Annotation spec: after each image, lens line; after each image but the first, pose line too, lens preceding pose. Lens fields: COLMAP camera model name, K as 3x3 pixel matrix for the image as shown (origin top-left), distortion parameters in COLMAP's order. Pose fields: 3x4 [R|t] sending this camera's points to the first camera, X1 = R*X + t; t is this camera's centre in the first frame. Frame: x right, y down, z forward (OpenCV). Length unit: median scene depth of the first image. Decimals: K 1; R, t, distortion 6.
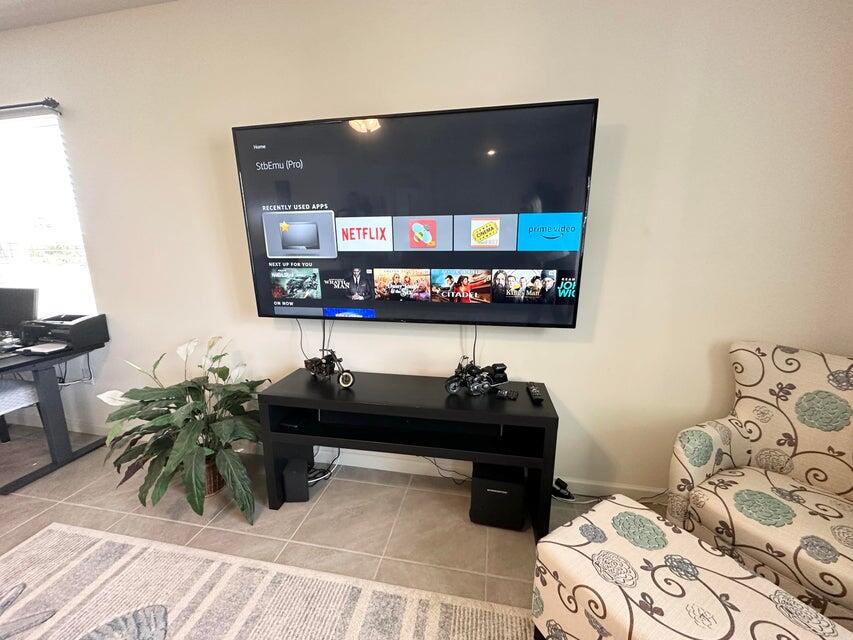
lens RADIAL K [[339.9, 0, 426.5], [0, 339.9, 320.0], [0, 0, 1]] dist [-0.003600, 0.000783]
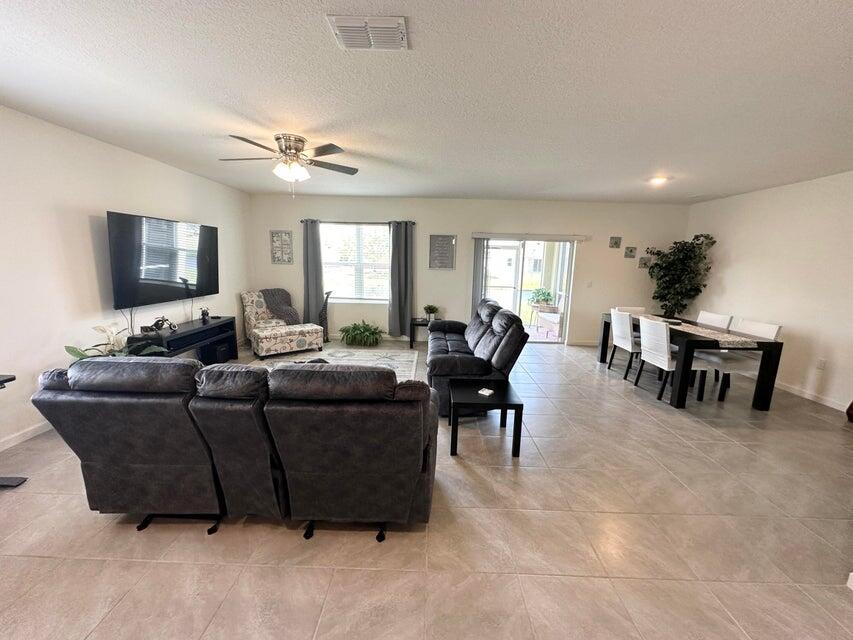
lens RADIAL K [[339.9, 0, 426.5], [0, 339.9, 320.0], [0, 0, 1]] dist [-0.003600, 0.000783]
pose [[-0.169292, -0.172432, 0.970365, -3.002233], [0.182599, 0.962042, 0.202810, -0.025039], [-0.968503, 0.211522, -0.131380, -0.407918]]
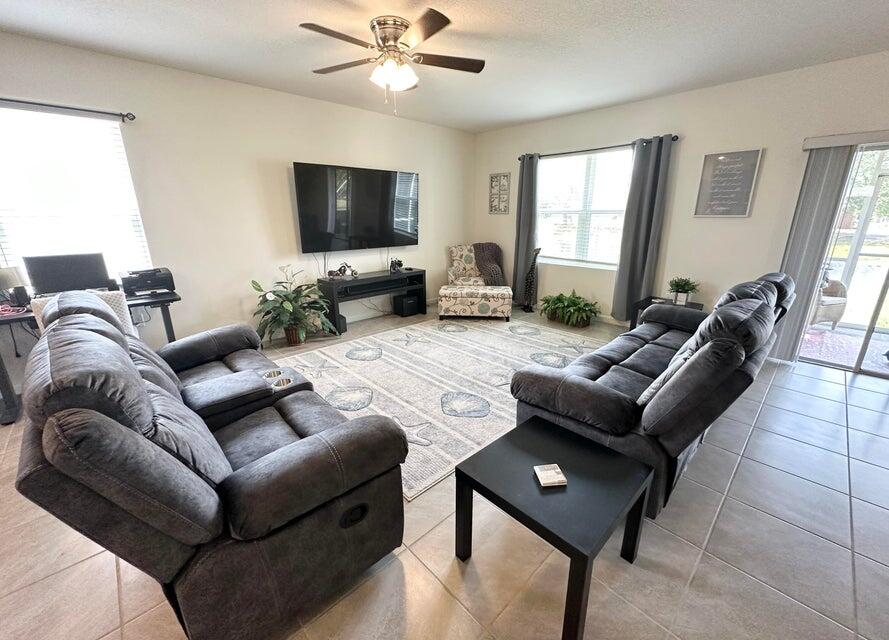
lens RADIAL K [[362.3, 0, 455.9], [0, 362.3, 321.2], [0, 0, 1]] dist [-0.000341, 0.000039]
pose [[0.570324, -0.231498, 0.788124, -2.120808], [0.169323, 0.971992, 0.162976, 0.222467], [-0.803779, 0.040498, 0.593548, -1.201609]]
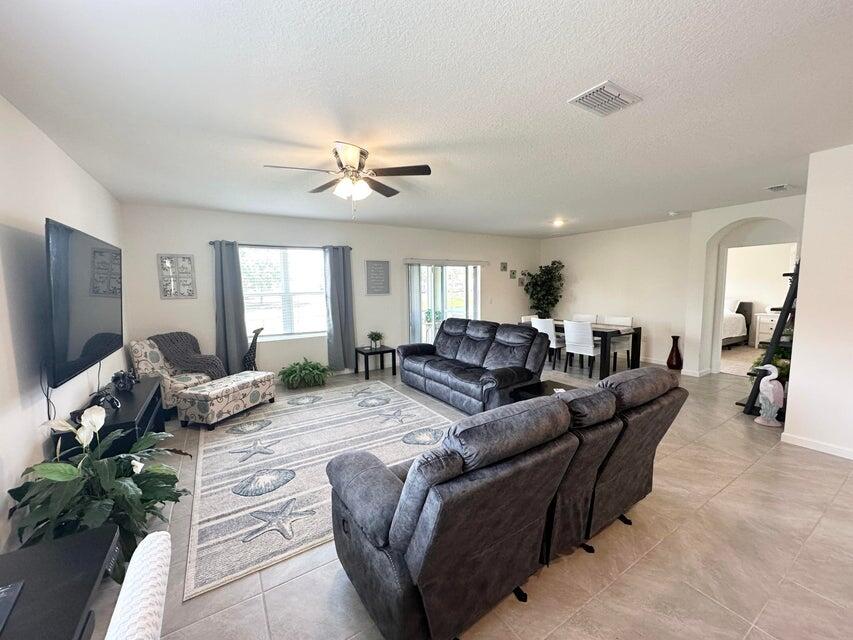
lens RADIAL K [[339.9, 0, 426.5], [0, 339.9, 320.0], [0, 0, 1]] dist [-0.003600, 0.000783]
pose [[-0.675494, -0.058582, 0.735035, -2.366853], [0.171428, 0.957049, 0.233817, -0.299146], [-0.717161, 0.283948, -0.636438, 0.939344]]
